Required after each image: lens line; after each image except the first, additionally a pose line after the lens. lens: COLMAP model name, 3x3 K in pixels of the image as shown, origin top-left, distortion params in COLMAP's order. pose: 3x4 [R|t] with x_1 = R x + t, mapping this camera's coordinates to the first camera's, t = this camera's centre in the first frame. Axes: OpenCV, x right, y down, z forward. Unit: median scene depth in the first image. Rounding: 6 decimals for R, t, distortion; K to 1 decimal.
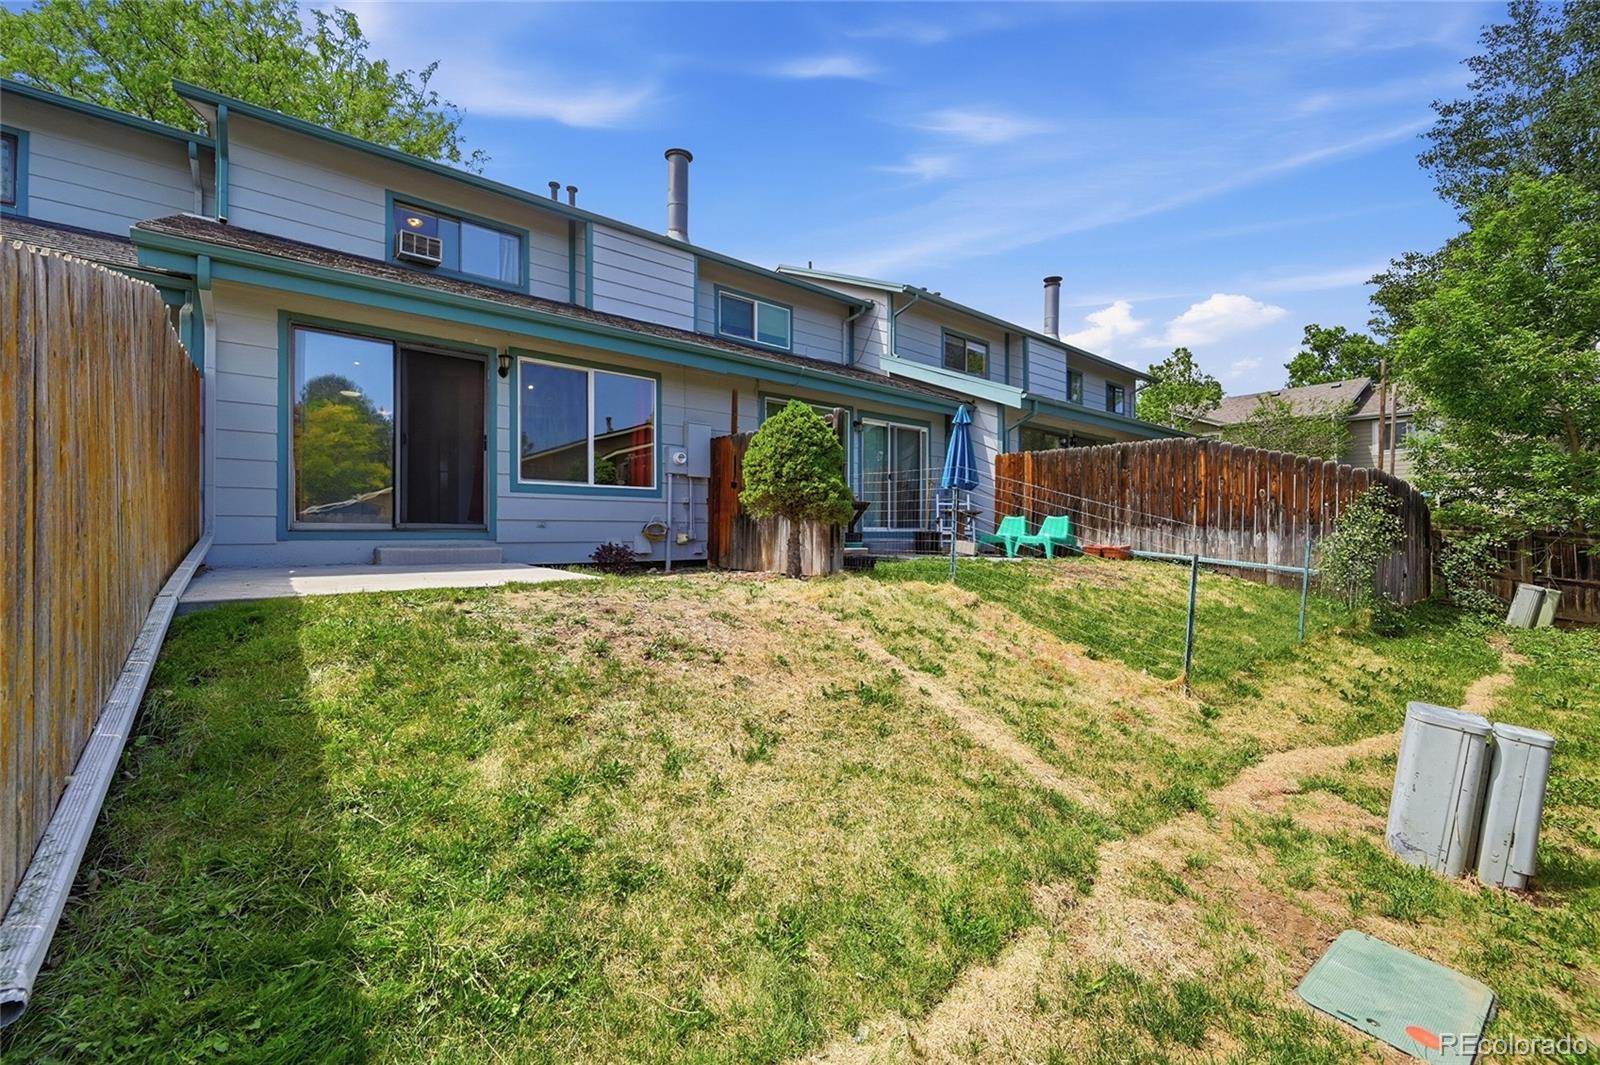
lens RADIAL K [[635.9, 0, 790.8], [0, 635.9, 536.0], [0, 0, 1]] dist [-0.001262, -0.000718]
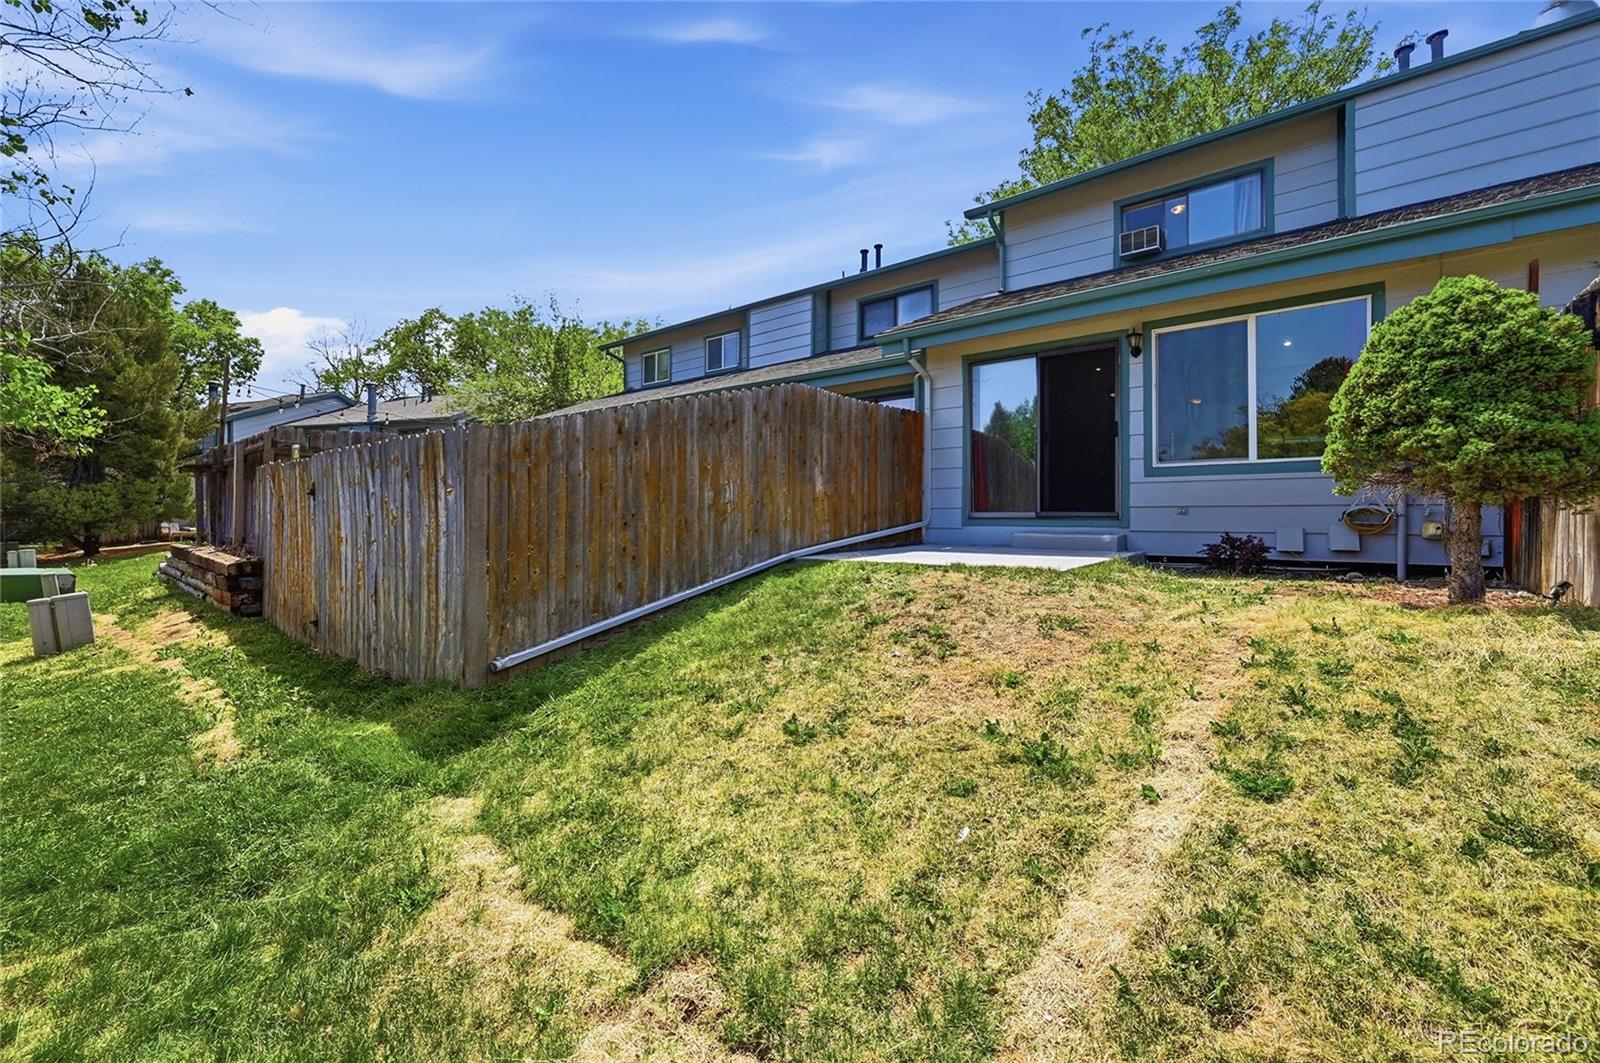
lens RADIAL K [[635.9, 0, 790.8], [0, 635.9, 520.4], [0, 0, 1]] dist [-0.001262, -0.000718]
pose [[0.215160, 0.000036, -0.976579, 0.364486], [-0.006910, 0.999975, -0.001486, -0.000543], [0.976554, 0.007068, 0.215155, 0.289874]]
